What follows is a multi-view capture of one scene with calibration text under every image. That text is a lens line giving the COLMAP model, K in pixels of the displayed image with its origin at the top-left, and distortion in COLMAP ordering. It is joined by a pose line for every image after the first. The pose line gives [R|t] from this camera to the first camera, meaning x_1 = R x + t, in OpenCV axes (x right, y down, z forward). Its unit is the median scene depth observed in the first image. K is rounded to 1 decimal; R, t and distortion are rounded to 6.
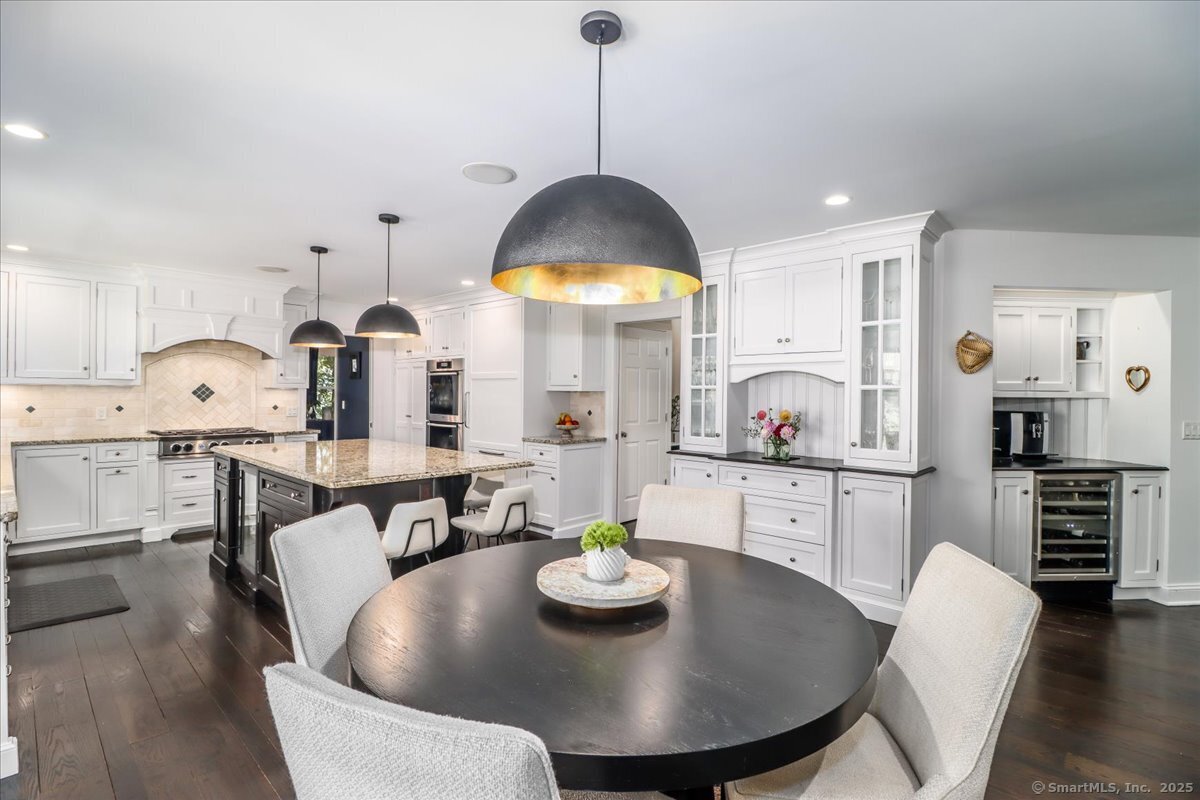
lens RADIAL K [[555.0, 0, 603.6], [0, 555.0, 396.1], [0, 0, 1]] dist [-0.010571, -0.005029]
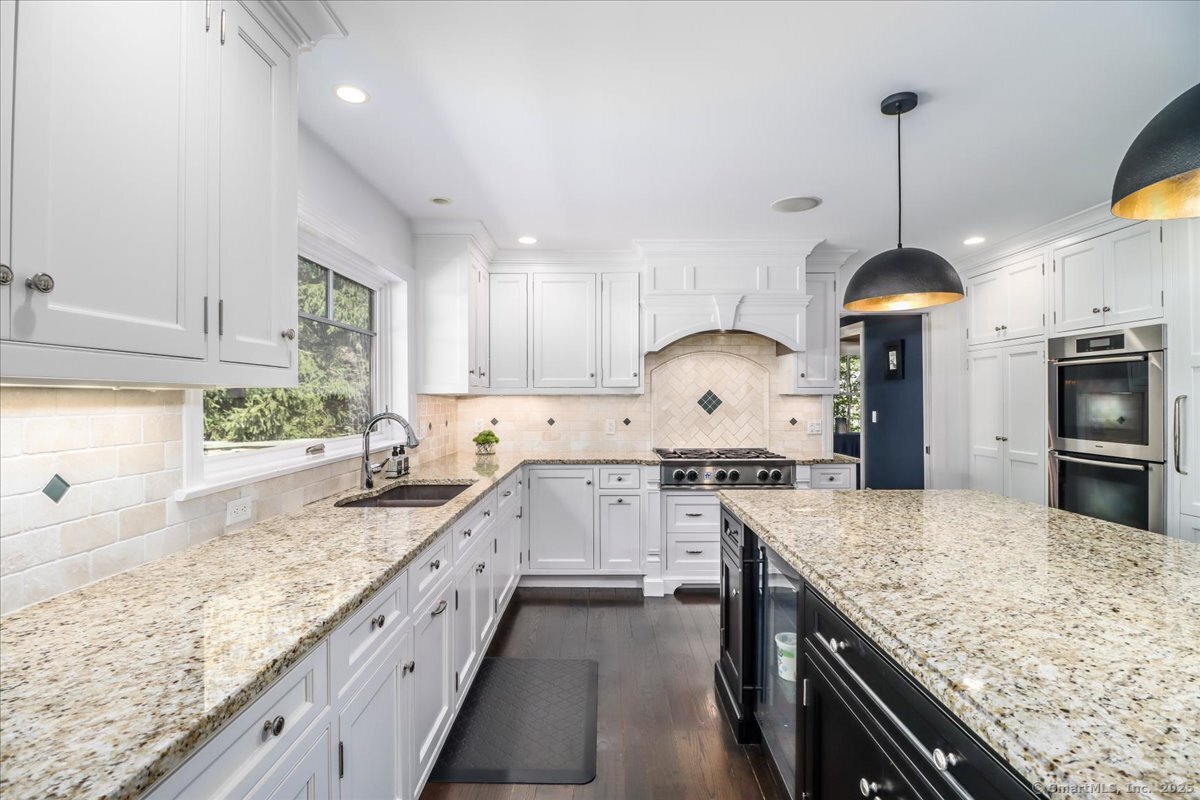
lens RADIAL K [[555.0, 0, 600.6], [0, 555.0, 395.6], [0, 0, 1]] dist [-0.010571, -0.005029]
pose [[0.671584, -0.016314, -0.740748, -0.277223], [0.006669, 0.999850, -0.015974, -0.004126], [0.740898, 0.005788, 0.671593, 0.399977]]
